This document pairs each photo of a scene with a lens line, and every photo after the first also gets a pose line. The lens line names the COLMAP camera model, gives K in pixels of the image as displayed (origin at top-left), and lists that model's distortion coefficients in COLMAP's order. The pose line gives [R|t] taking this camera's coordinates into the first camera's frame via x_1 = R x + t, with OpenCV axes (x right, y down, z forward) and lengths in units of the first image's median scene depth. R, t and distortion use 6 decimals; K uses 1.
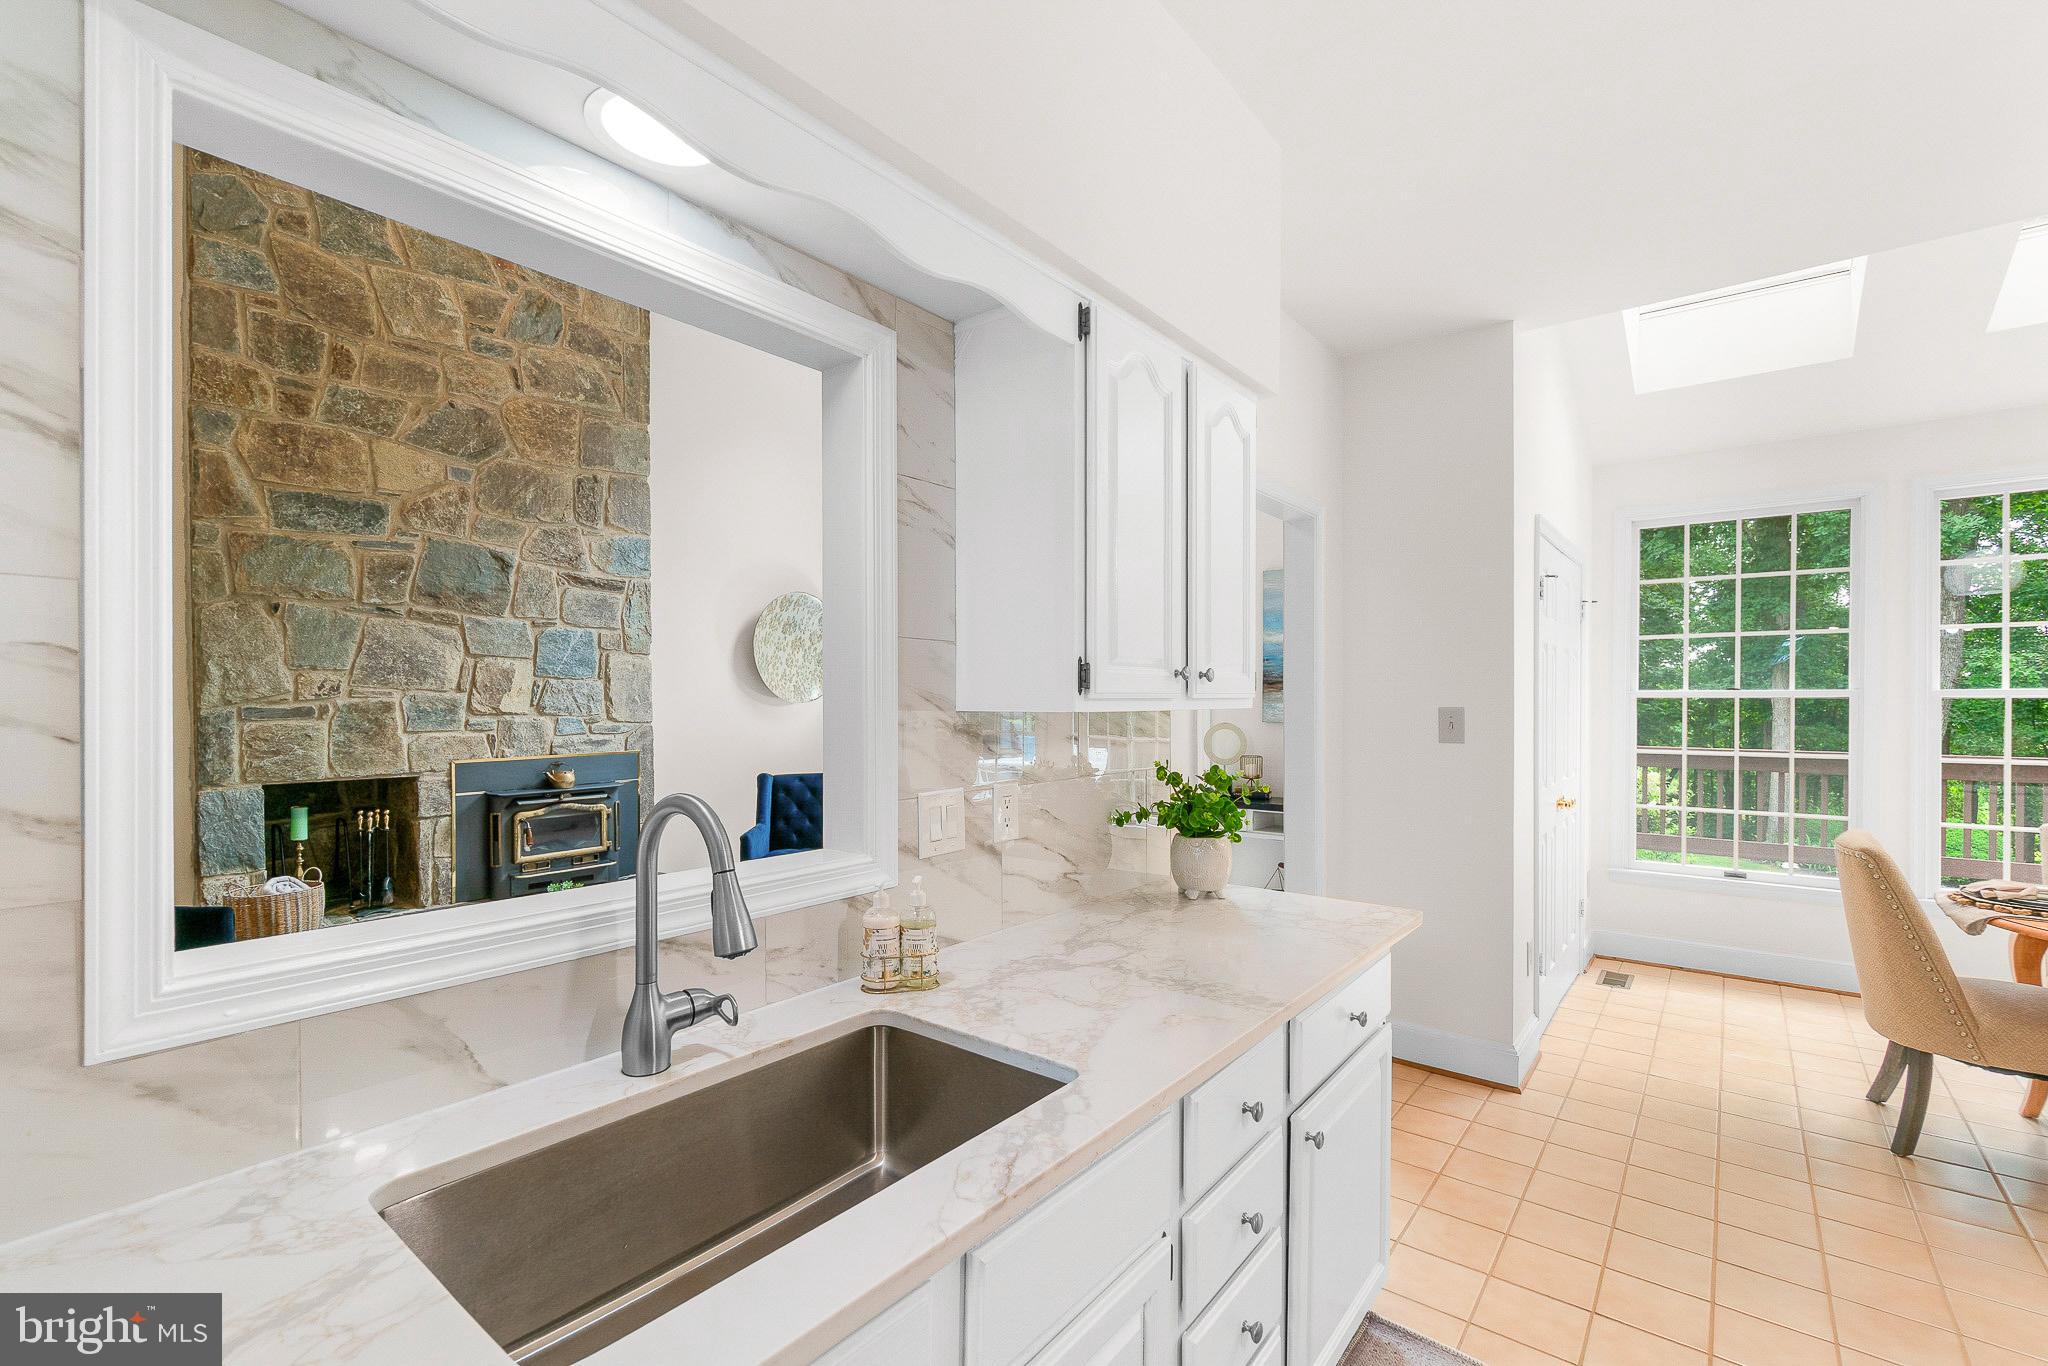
lens RADIAL K [[888.2, 0, 1007.1], [0, 888.2, 704.4], [0, 0, 1]] dist [-0.009068, 0.000566]
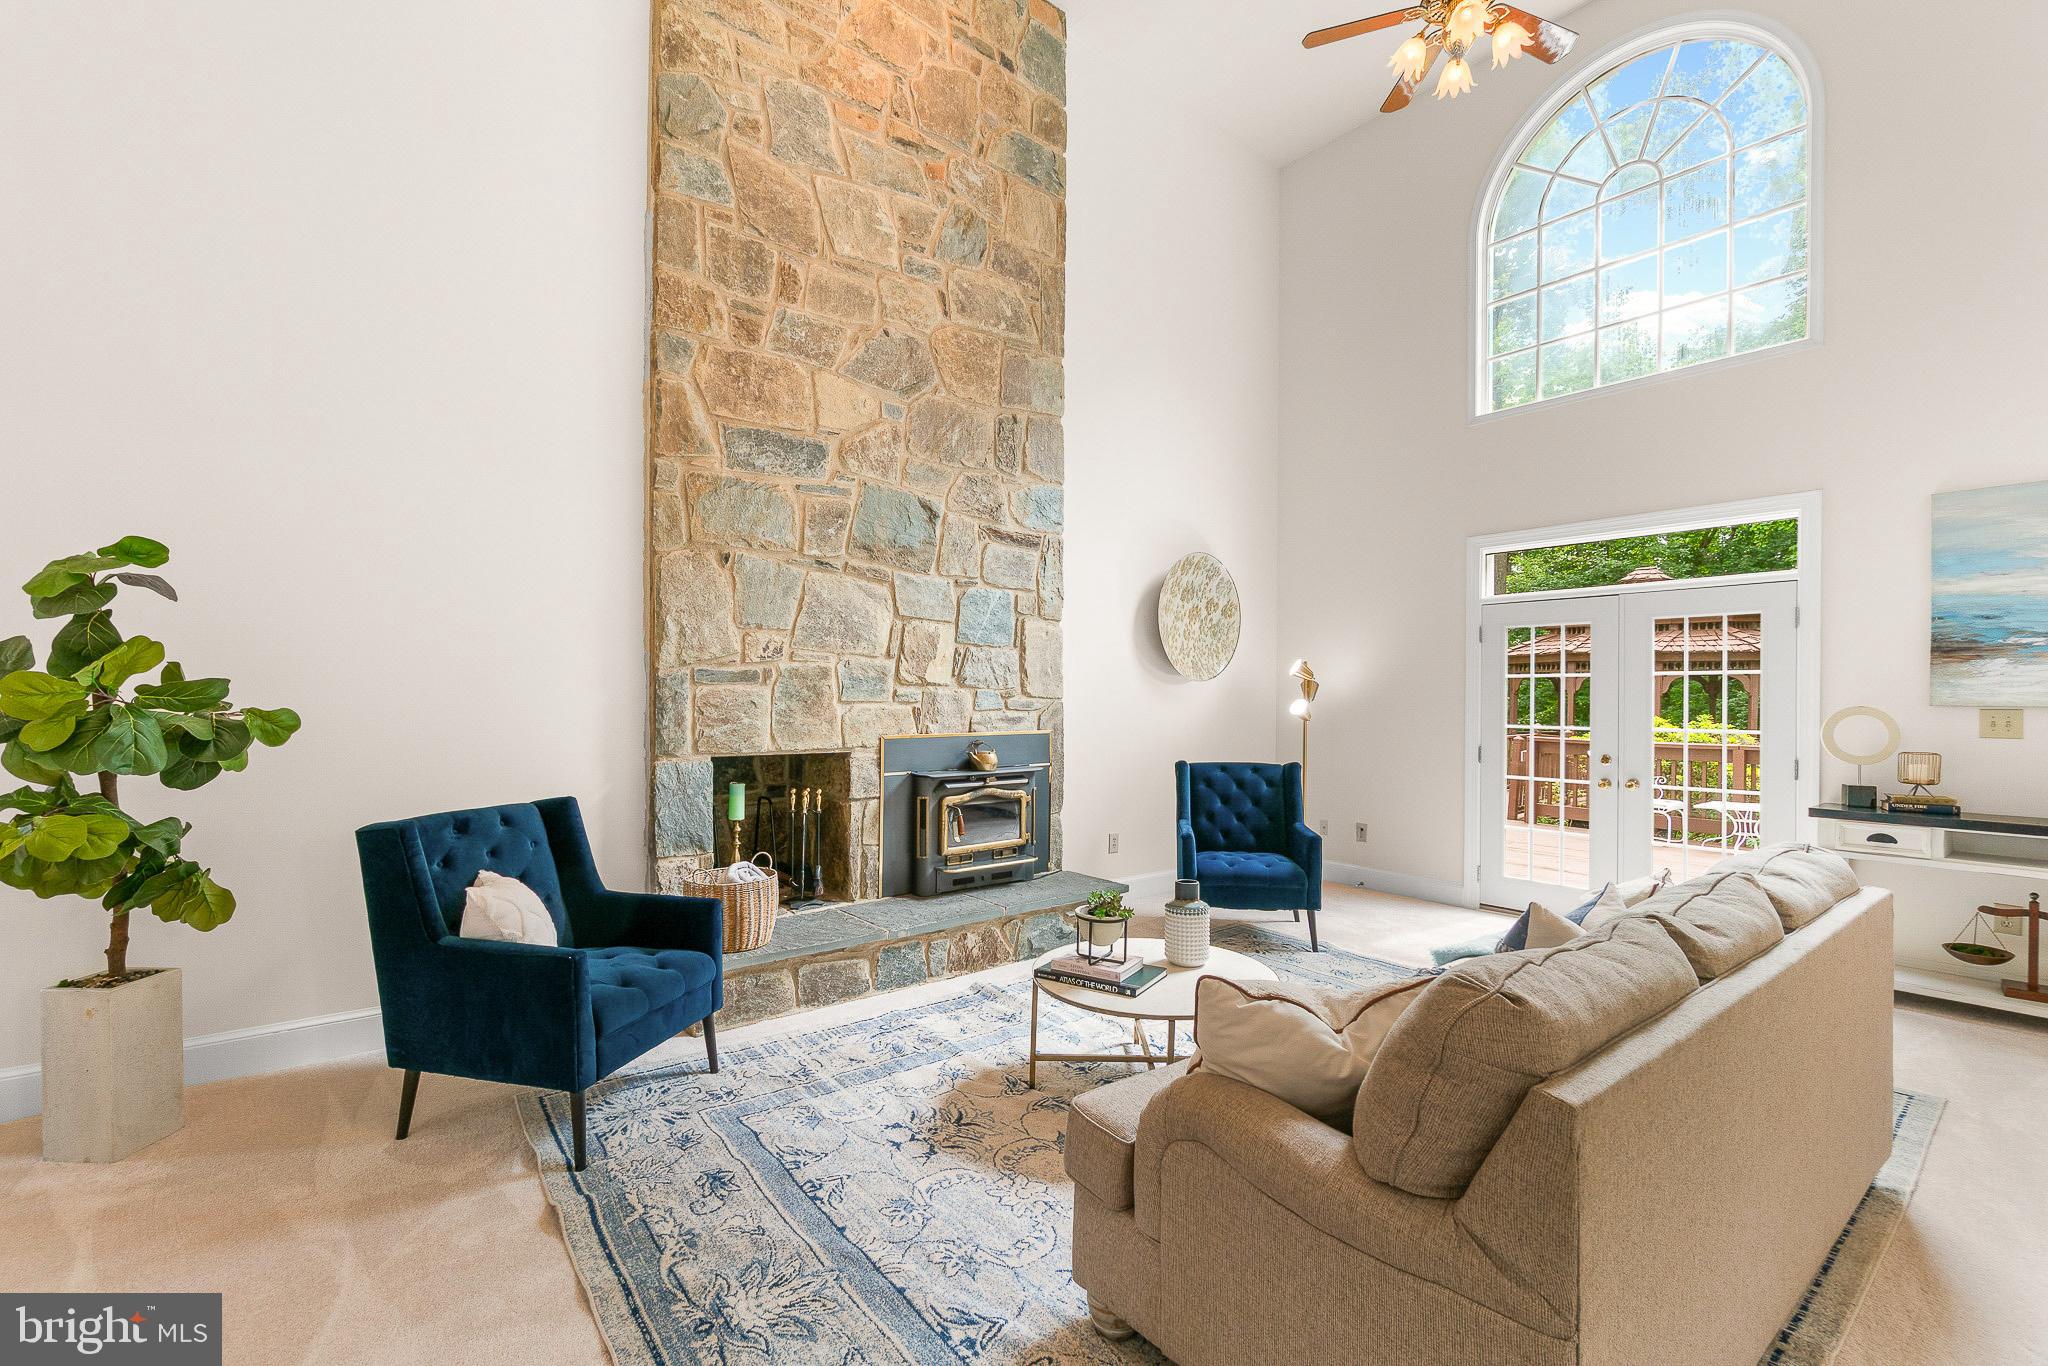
lens RADIAL K [[888.2, 0, 1027.8], [0, 888.2, 696.9], [0, 0, 1]] dist [-0.009068, 0.000566]
pose [[0.979290, 0.010855, -0.202169, -0.304694], [-0.012084, 0.999915, -0.004848, 0.027279], [0.202099, 0.007191, 0.979339, 0.162691]]
